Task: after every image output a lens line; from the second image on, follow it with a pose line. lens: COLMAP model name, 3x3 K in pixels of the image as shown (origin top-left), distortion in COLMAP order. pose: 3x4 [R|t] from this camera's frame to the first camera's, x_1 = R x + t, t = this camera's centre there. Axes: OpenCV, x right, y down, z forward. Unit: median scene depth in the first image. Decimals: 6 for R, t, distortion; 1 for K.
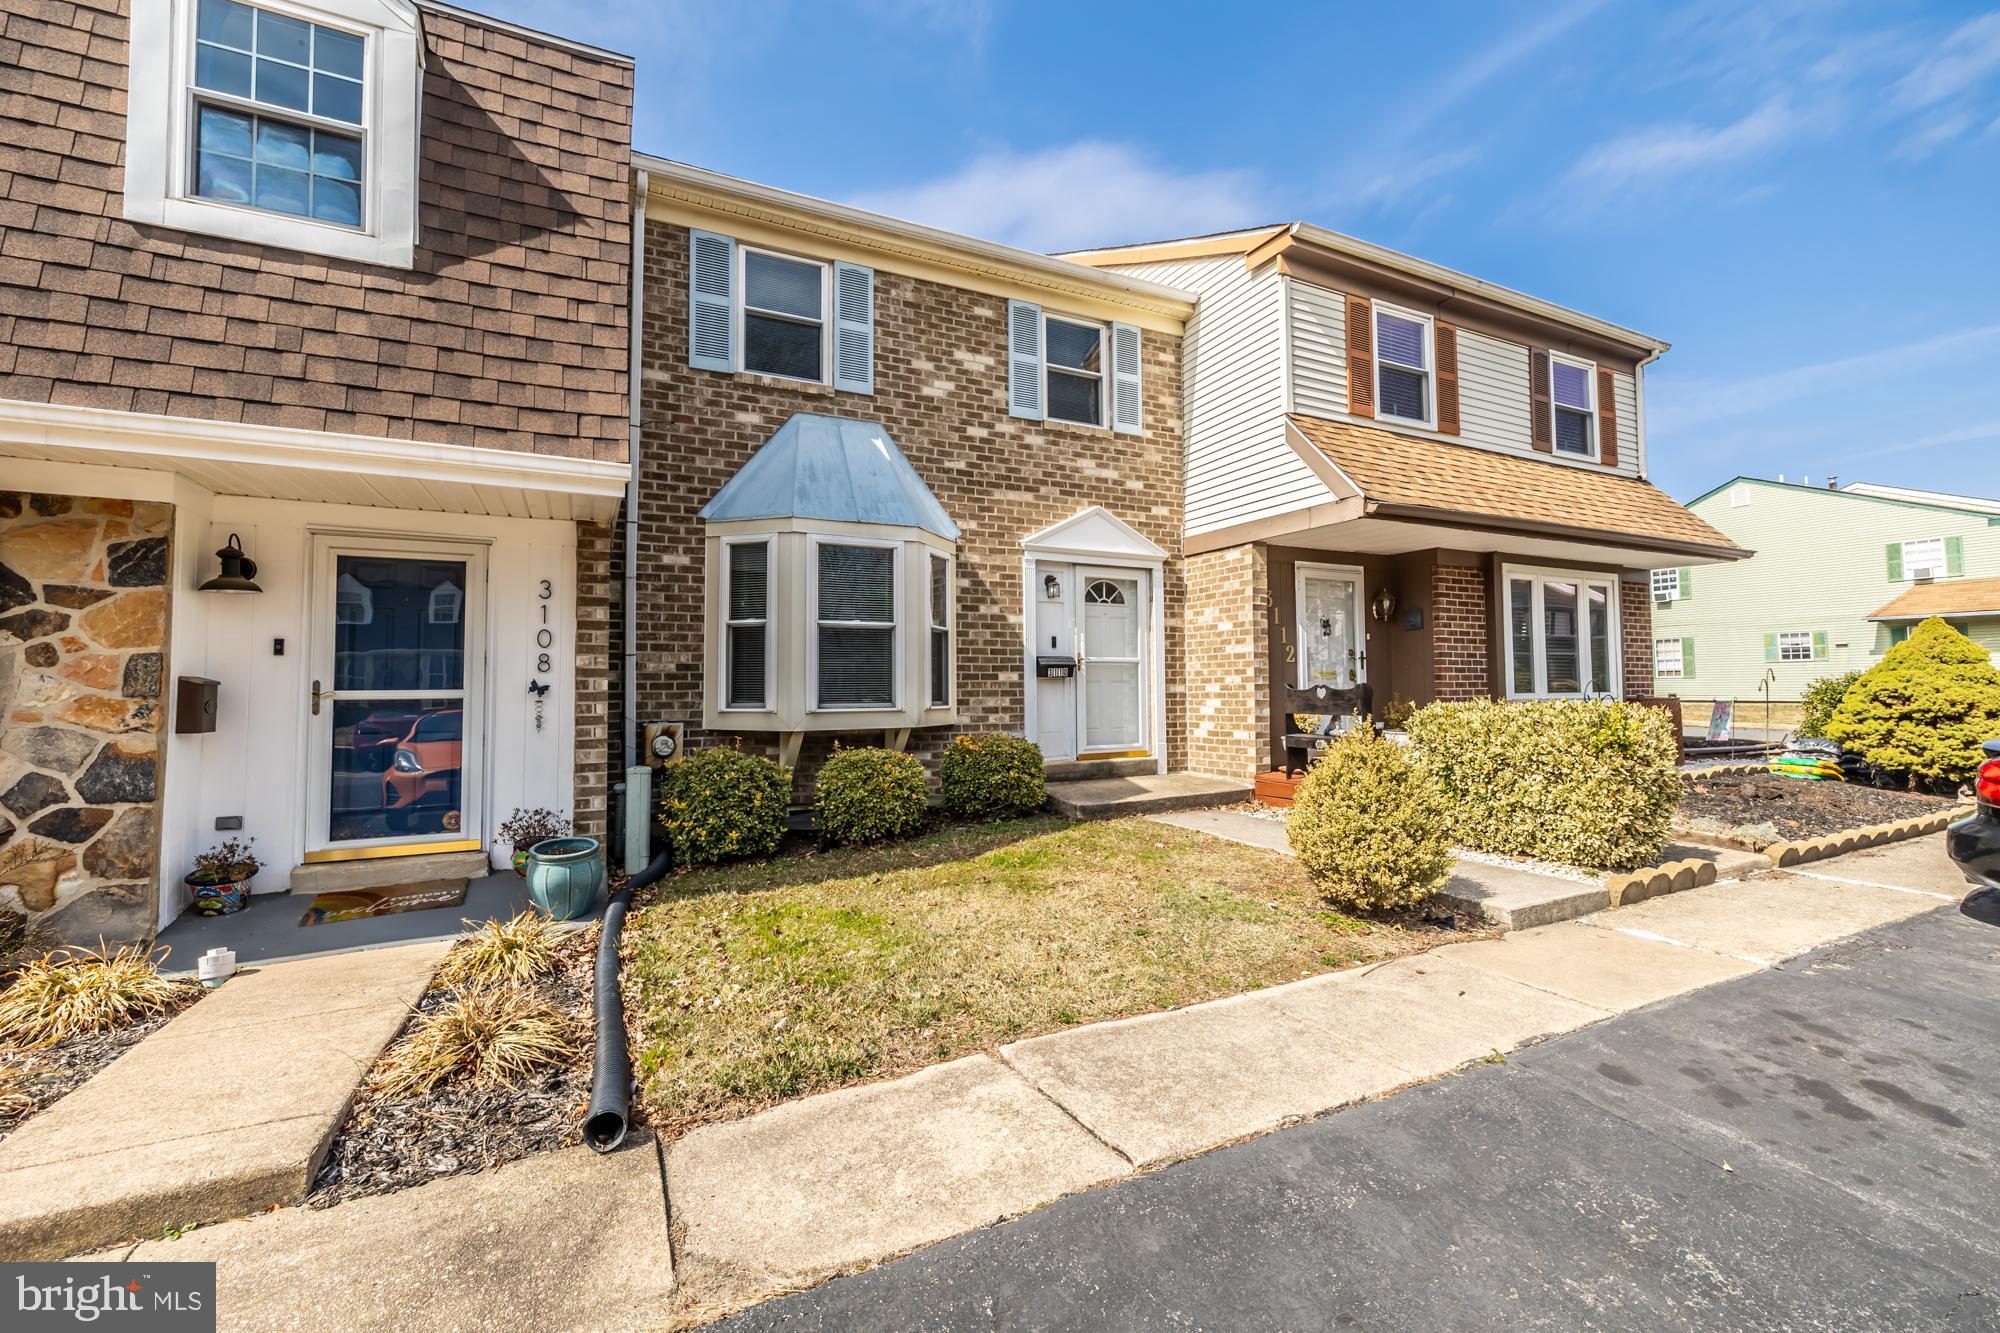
lens RADIAL K [[828.4, 0, 998.6], [0, 828.4, 657.8], [0, 0, 1]] dist [0.000540, 0.000119]
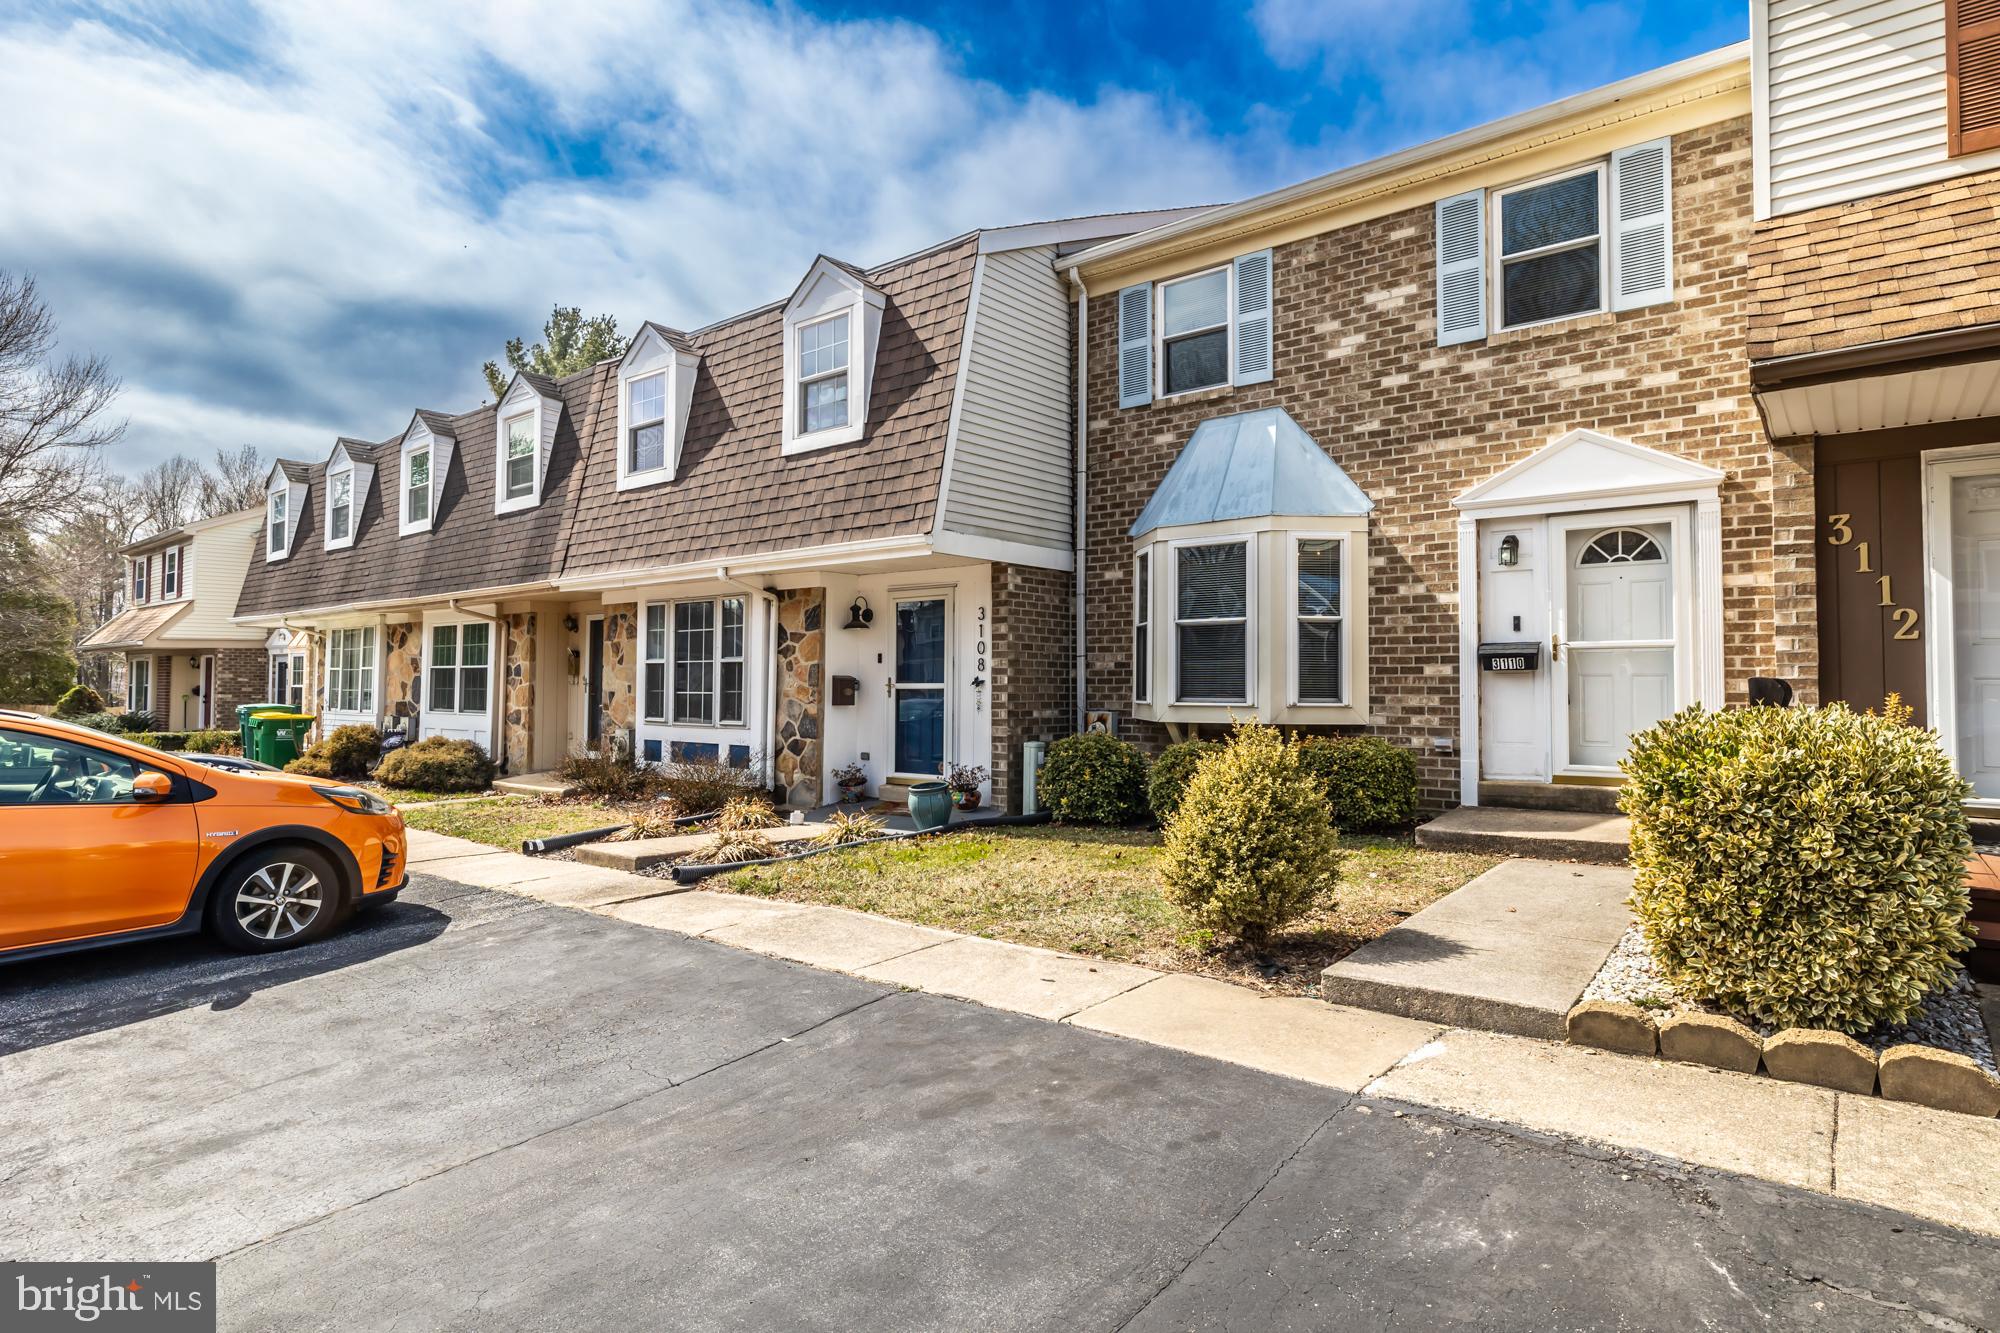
lens RADIAL K [[1036.8, 0, 1004.6], [0, 1036.8, 659.9], [0, 0, 1]] dist [-0.000628, 0.000293]
pose [[0.433846, -0.016809, -0.900830, 0.770219], [0.029572, 0.999553, -0.004408, 0.004920], [0.900501, -0.024727, 0.434150, 0.181672]]
